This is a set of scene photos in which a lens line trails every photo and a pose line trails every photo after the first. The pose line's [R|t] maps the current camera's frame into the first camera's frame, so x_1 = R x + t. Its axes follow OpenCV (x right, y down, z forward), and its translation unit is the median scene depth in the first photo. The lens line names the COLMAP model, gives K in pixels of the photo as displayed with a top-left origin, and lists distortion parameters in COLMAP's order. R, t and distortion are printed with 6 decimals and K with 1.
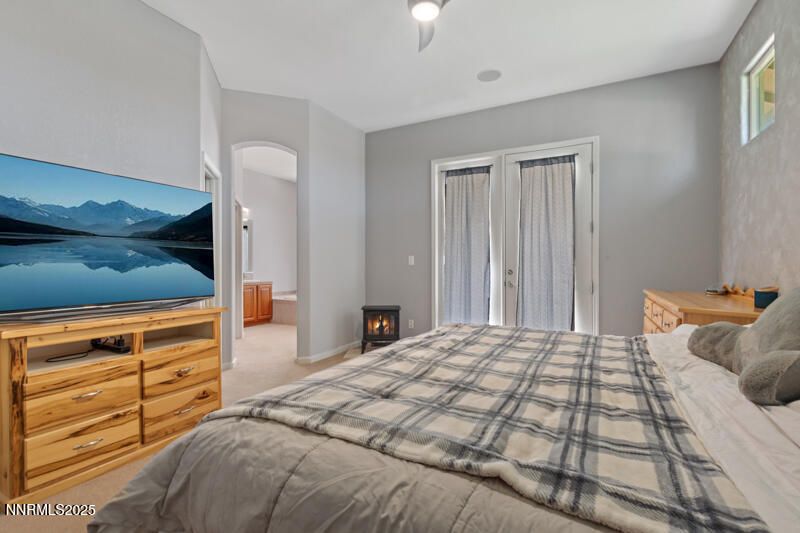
lens RADIAL K [[348.5, 0, 396.8], [0, 348.5, 264.2], [0, 0, 1]] dist [0.009080, -0.004476]
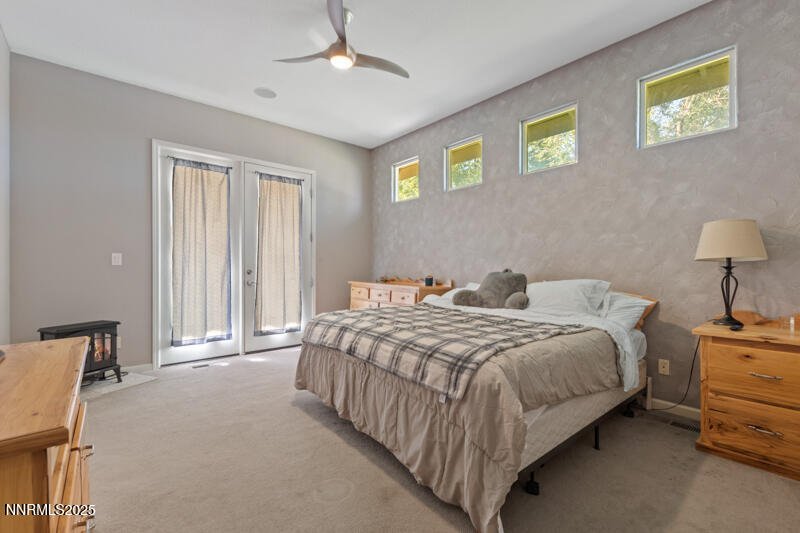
lens RADIAL K [[348.5, 0, 394.3], [0, 348.5, 267.2], [0, 0, 1]] dist [0.009080, -0.004476]
pose [[0.380848, -0.006136, 0.924617, -0.524918], [-0.003091, 0.999964, 0.007910, -0.002254], [-0.924632, -0.005871, 0.380816, 0.179492]]
